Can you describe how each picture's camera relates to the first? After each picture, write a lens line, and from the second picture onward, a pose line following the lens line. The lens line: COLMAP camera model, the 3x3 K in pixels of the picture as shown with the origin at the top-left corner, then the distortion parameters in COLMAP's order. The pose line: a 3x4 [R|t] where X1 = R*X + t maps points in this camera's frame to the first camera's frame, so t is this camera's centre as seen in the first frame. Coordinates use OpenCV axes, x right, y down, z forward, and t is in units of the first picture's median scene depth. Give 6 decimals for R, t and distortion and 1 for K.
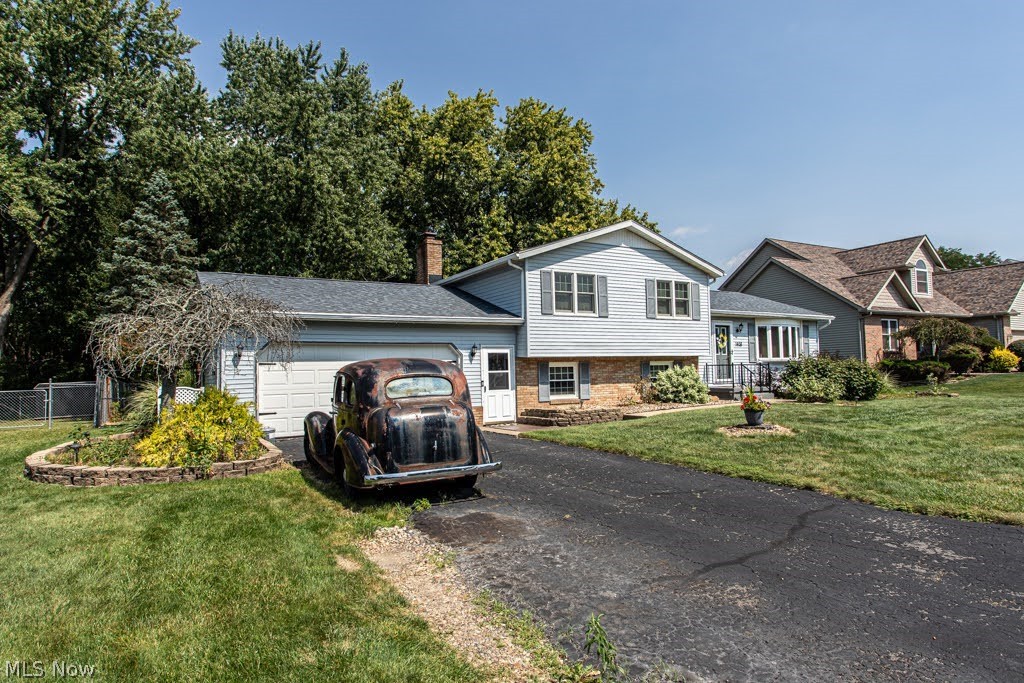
lens RADIAL K [[484.9, 0, 507.5], [0, 484.9, 337.7], [0, 0, 1]] dist [0.001402, 0.000121]
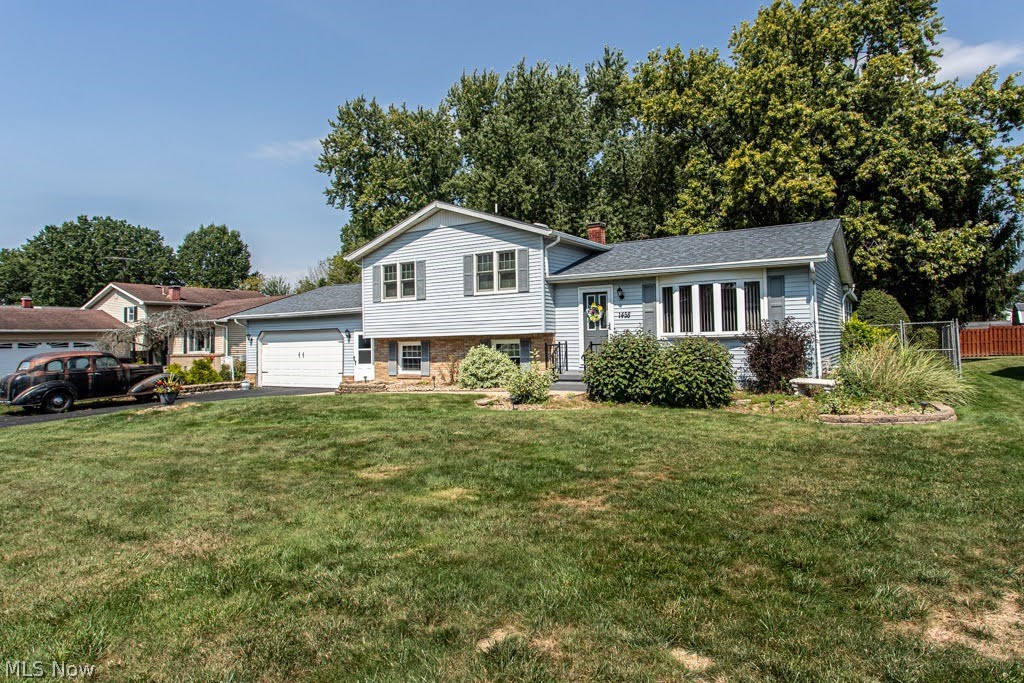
lens RADIAL K [[484.9, 0, 507.5], [0, 484.9, 337.7], [0, 0, 1]] dist [0.001402, 0.000121]
pose [[0.608389, -0.007276, -0.793605, 1.116659], [0.055645, 0.997888, 0.033509, 0.015264], [0.791686, -0.064546, 0.607510, 0.475225]]
